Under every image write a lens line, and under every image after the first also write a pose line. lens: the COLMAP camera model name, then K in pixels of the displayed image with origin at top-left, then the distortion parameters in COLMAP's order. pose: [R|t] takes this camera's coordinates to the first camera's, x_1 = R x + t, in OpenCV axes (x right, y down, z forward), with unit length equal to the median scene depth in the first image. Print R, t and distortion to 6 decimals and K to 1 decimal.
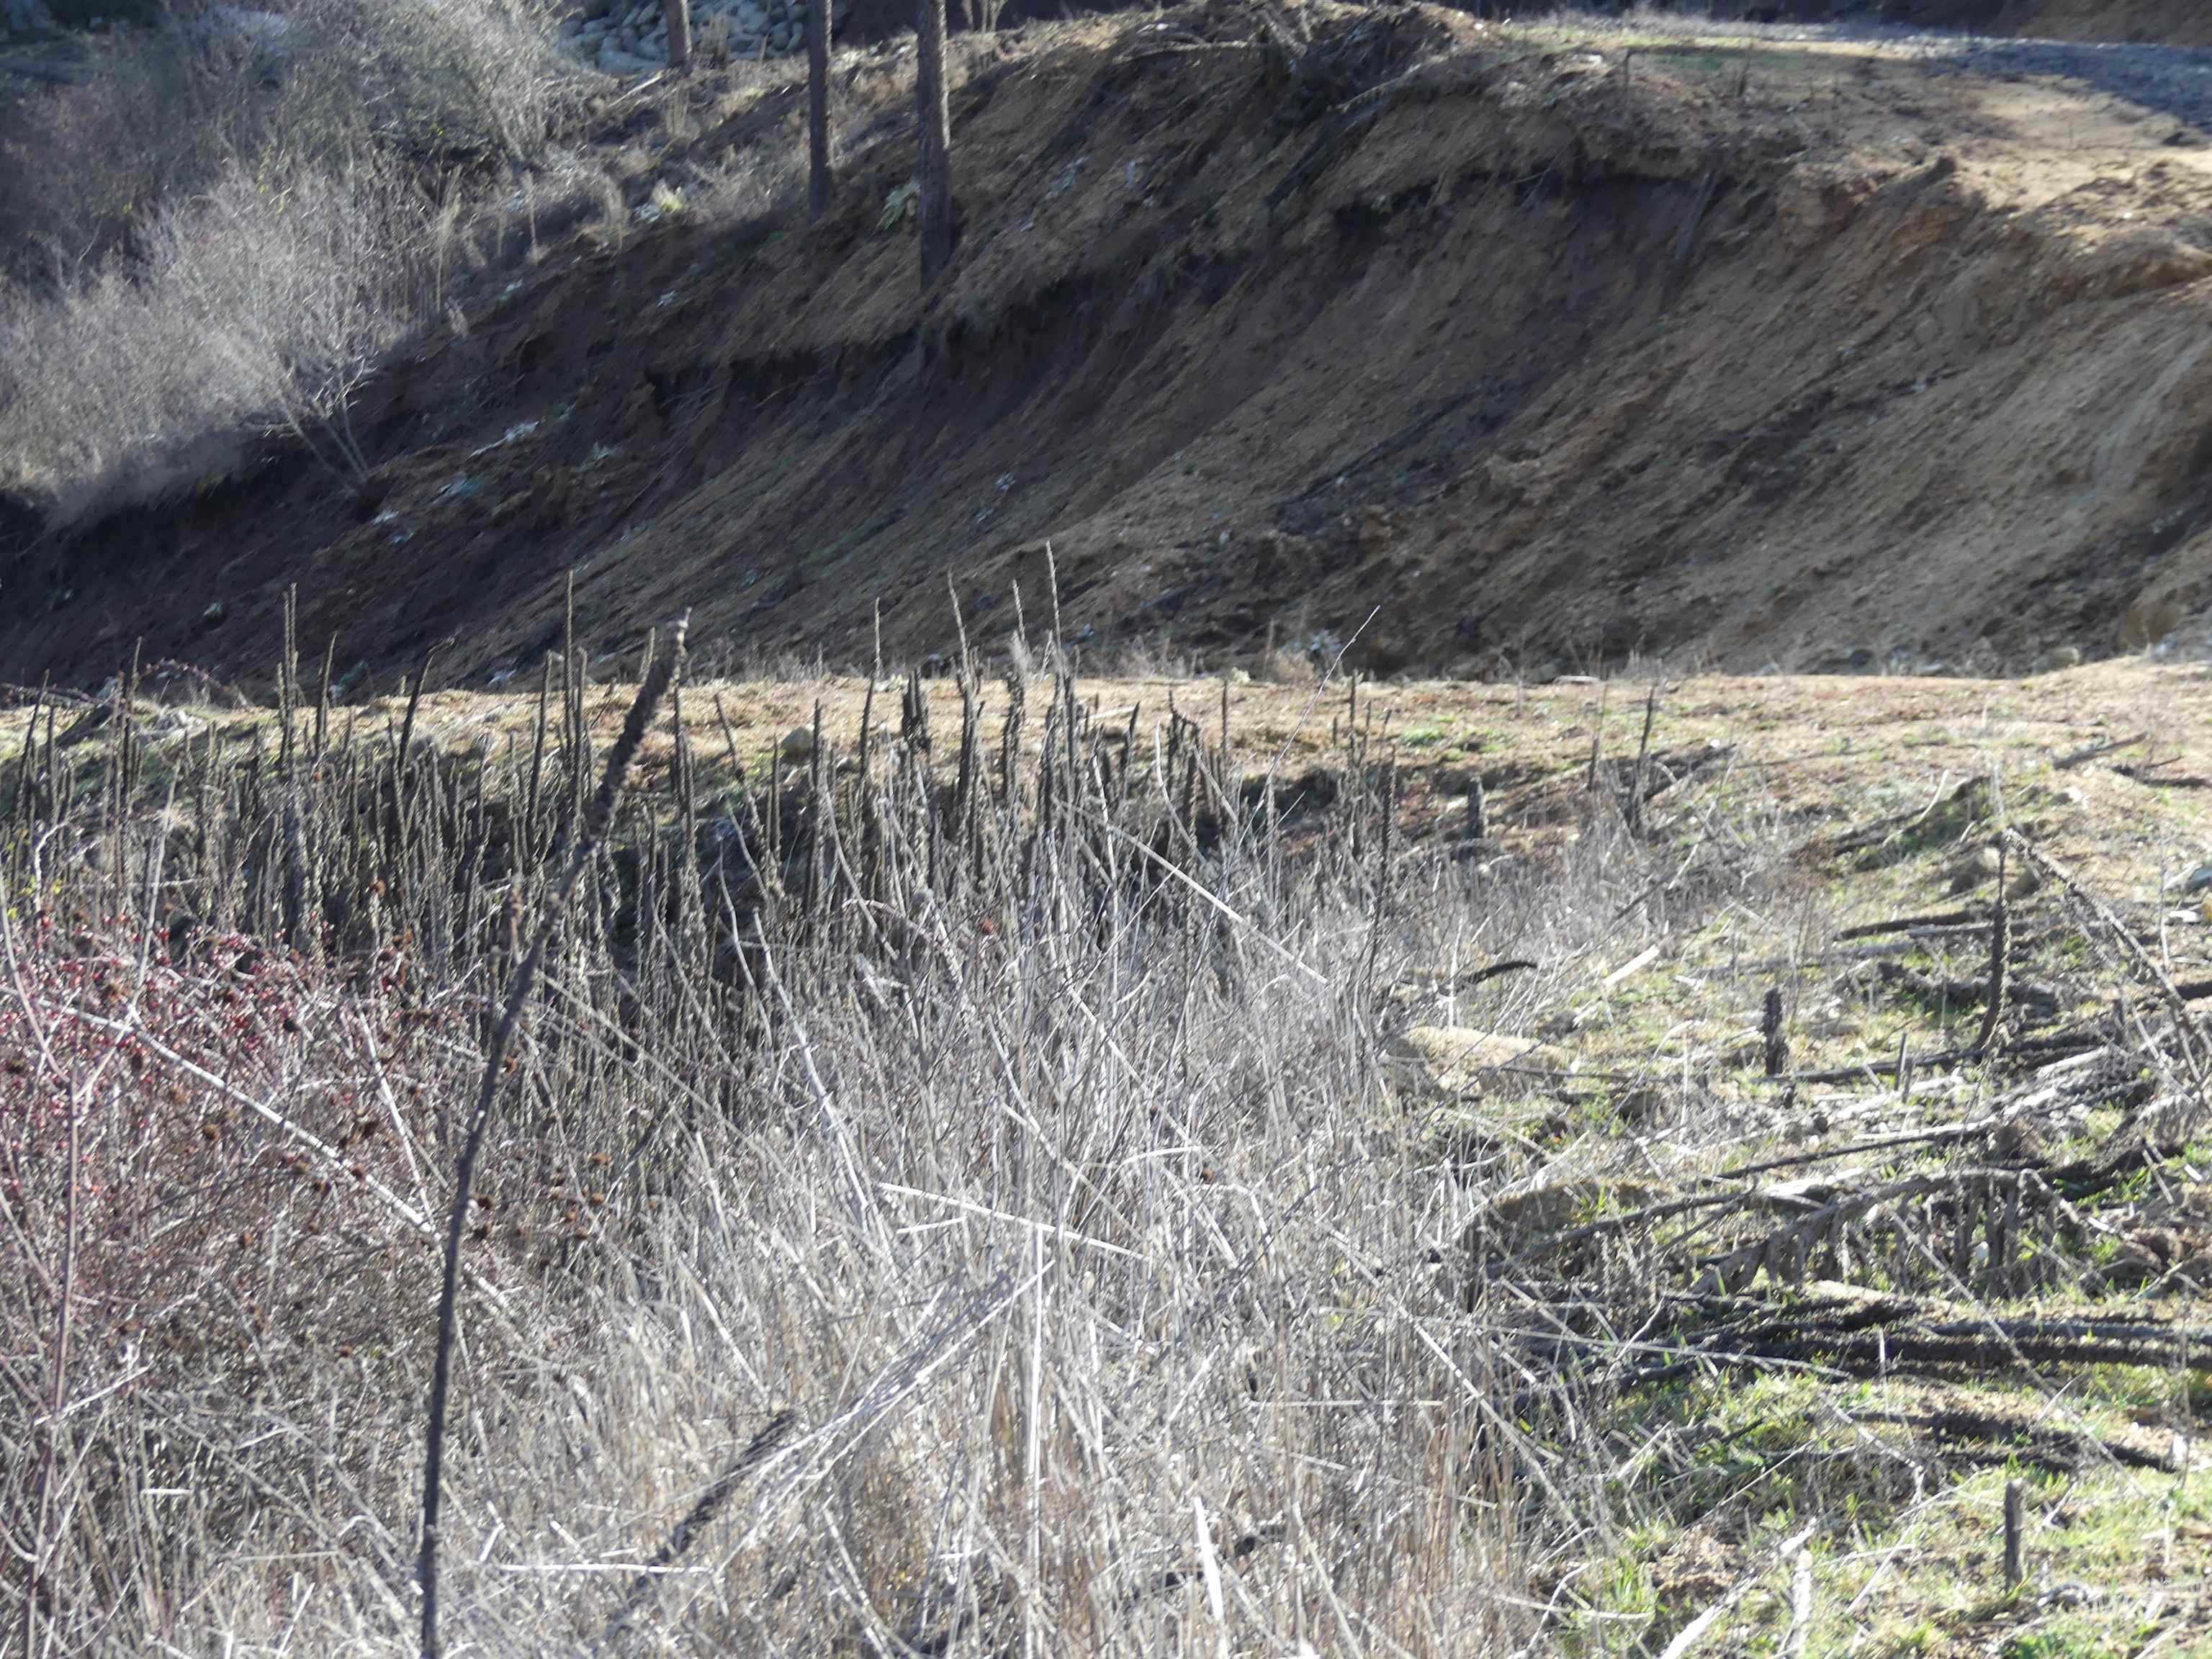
lens RADIAL K [[7534.8, 0, 1106.0], [0, 7534.8, 829.5], [0, 0, 1]] dist [0.111437, -2.916030]
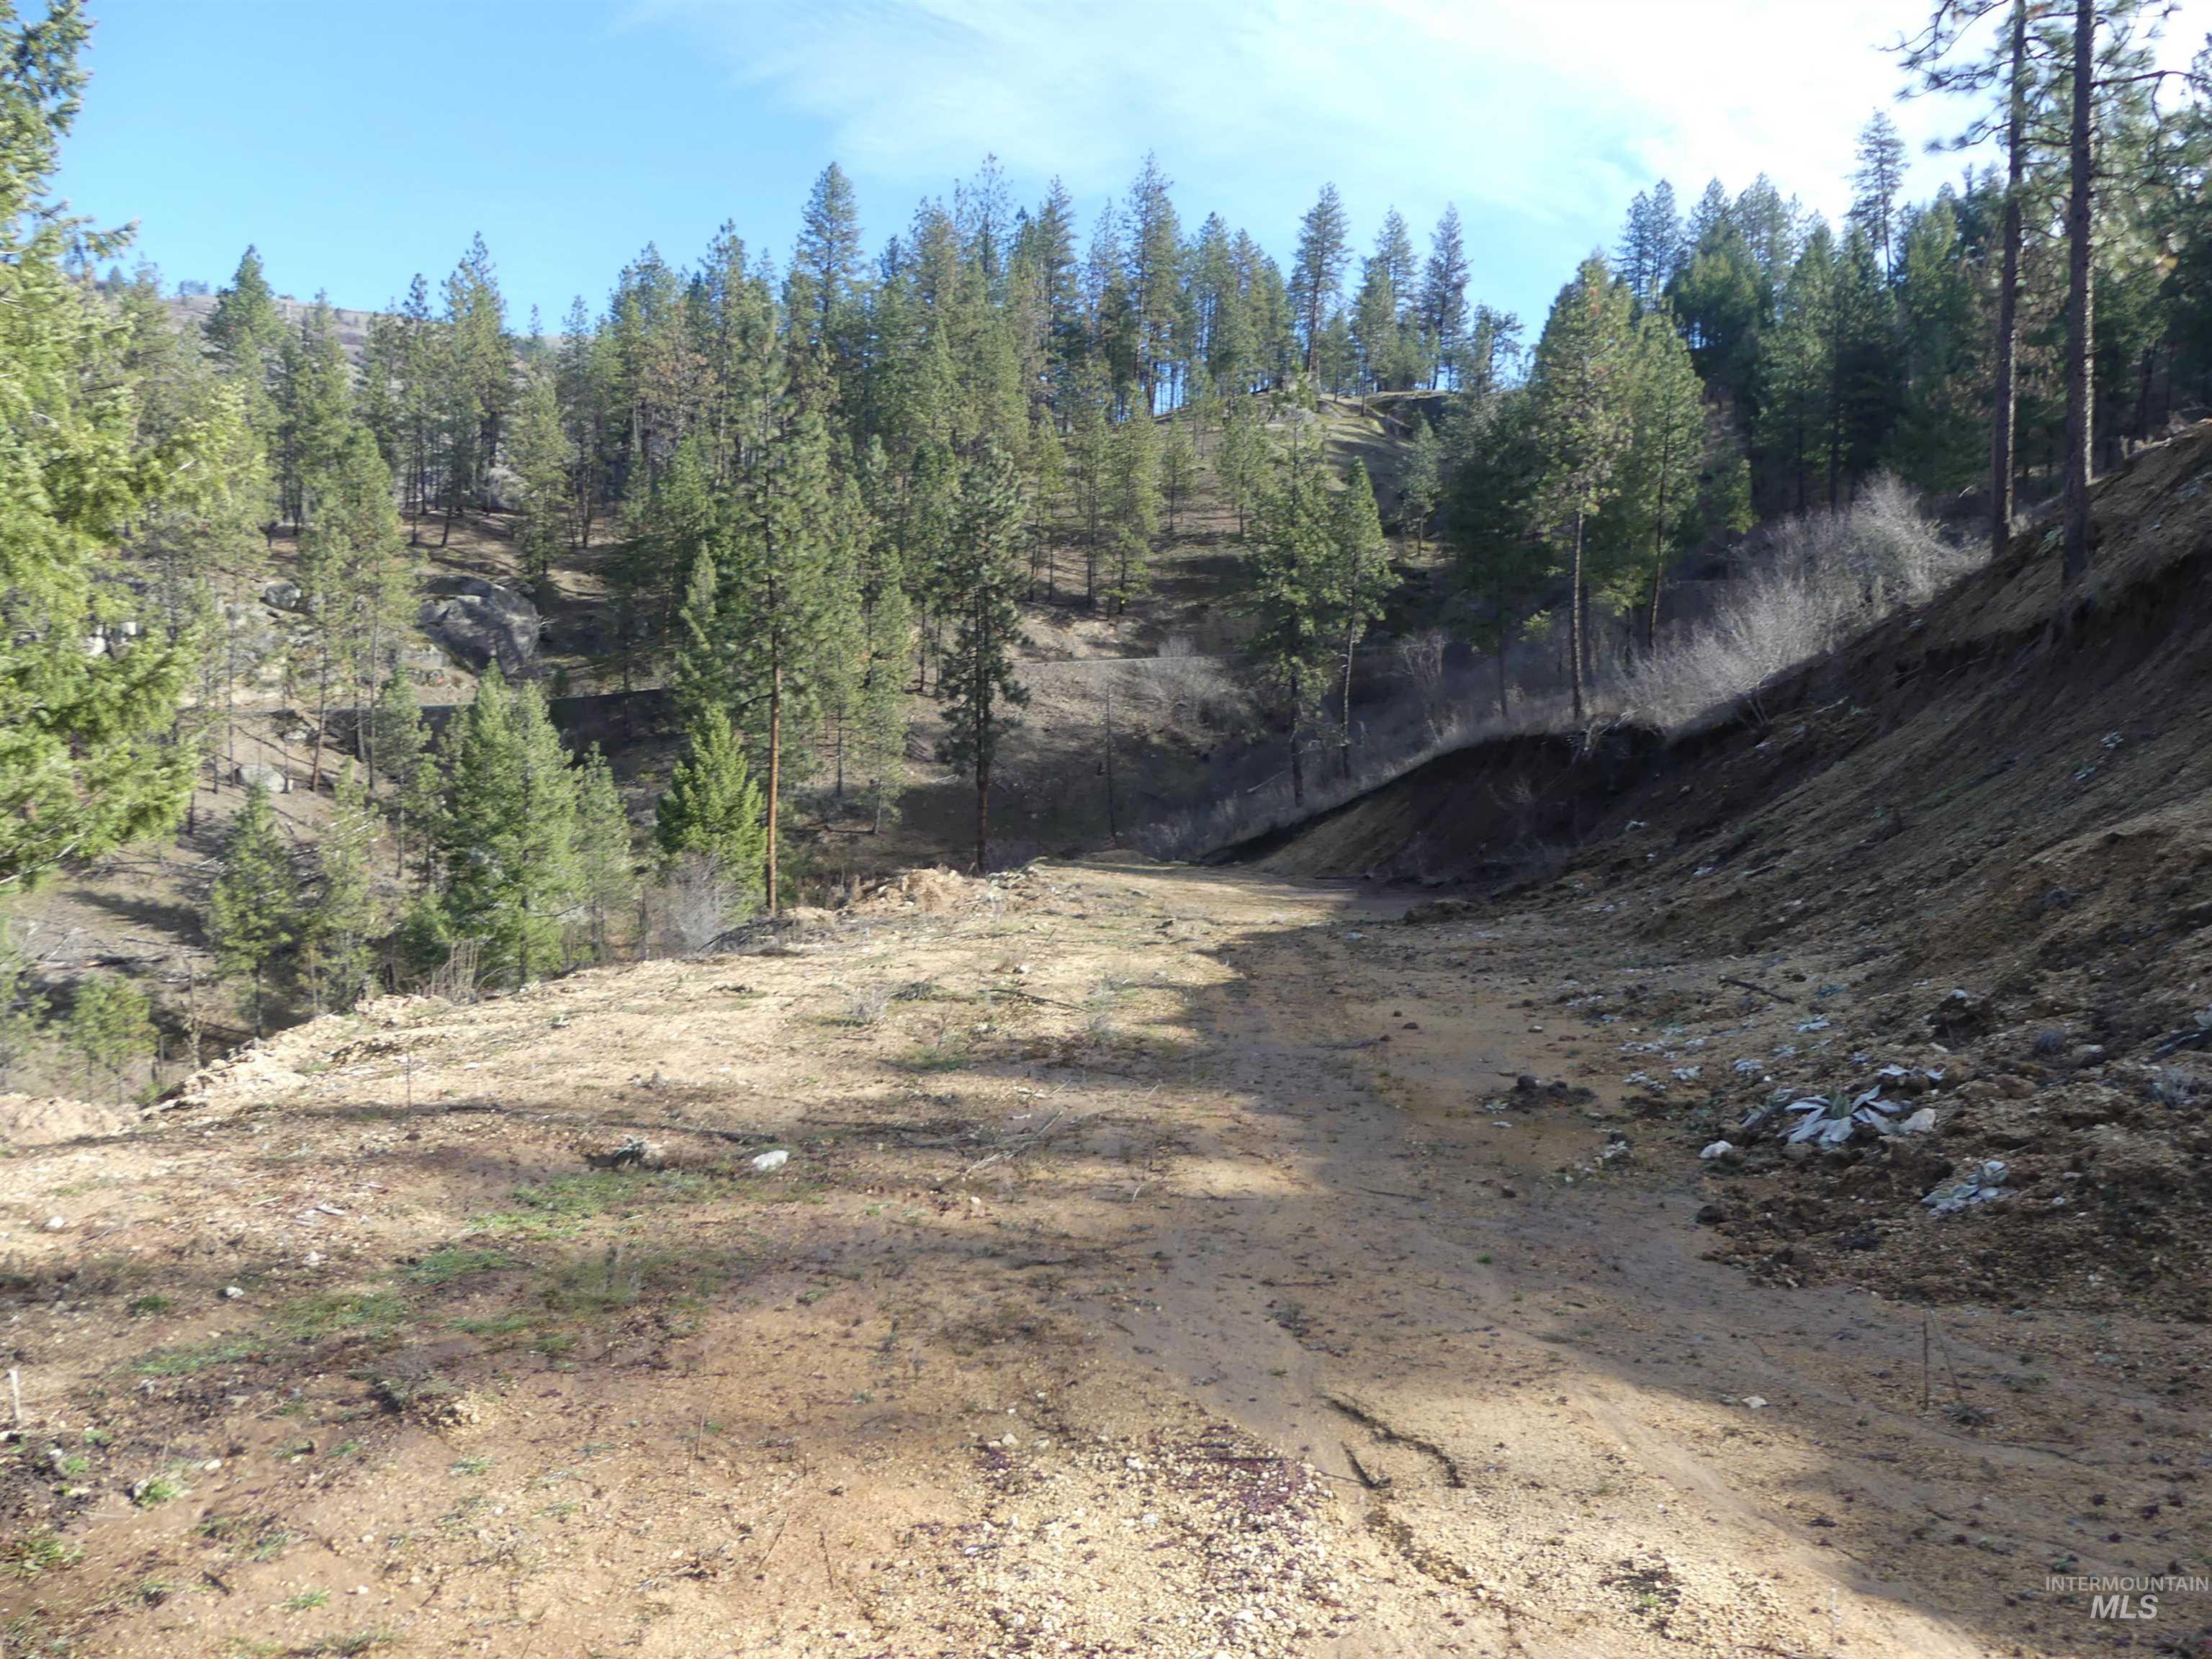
lens RADIAL K [[1660.8, 0, 1120.9], [0, 1660.8, 846.5], [0, 0, 1]] dist [-0.043628, 0.048198]
pose [[0.839349, 0.043923, -0.541815, -0.011729], [-0.026906, 0.998865, 0.039293, -0.092105], [0.542926, -0.018403, 0.839579, 1.850479]]
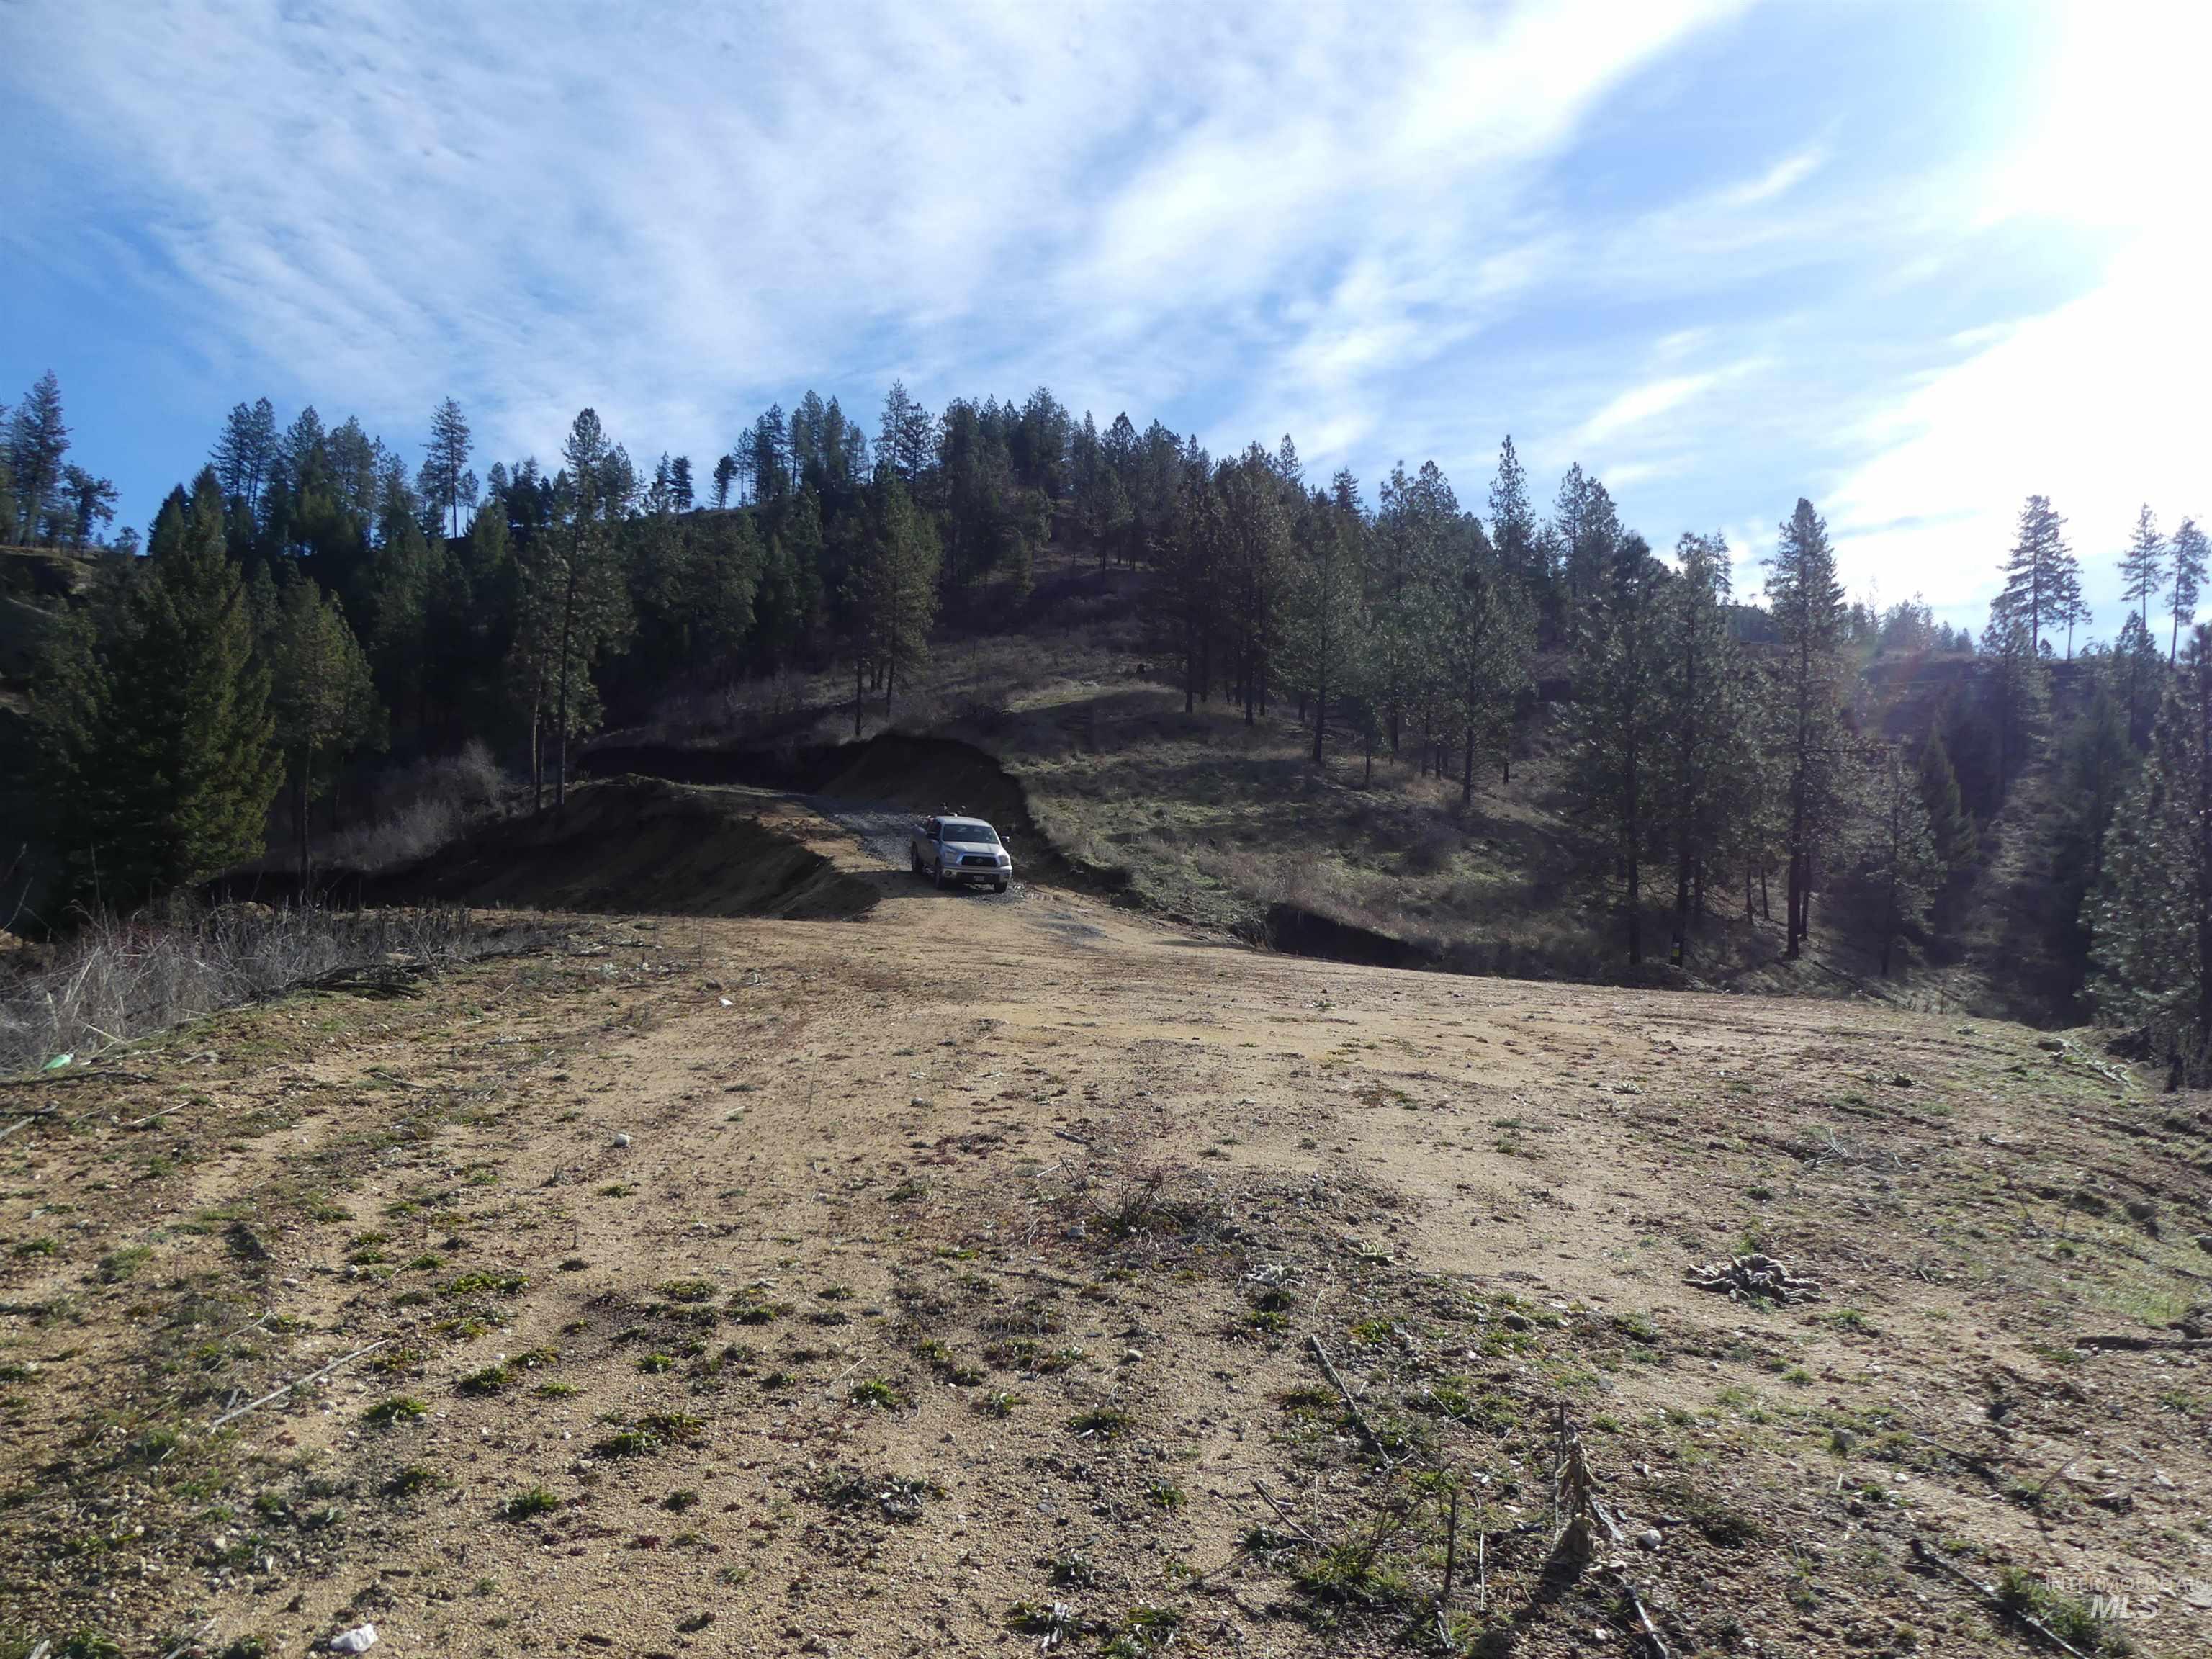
lens RADIAL K [[1674.6, 0, 1066.9], [0, 1674.6, 823.7], [0, 0, 1]] dist [-0.003074, 0.063640]
pose [[0.973269, 0.055017, 0.222980, 0.147610], [-0.034895, 0.995036, -0.093200, 0.018170], [-0.227001, 0.082928, 0.970358, -0.179926]]
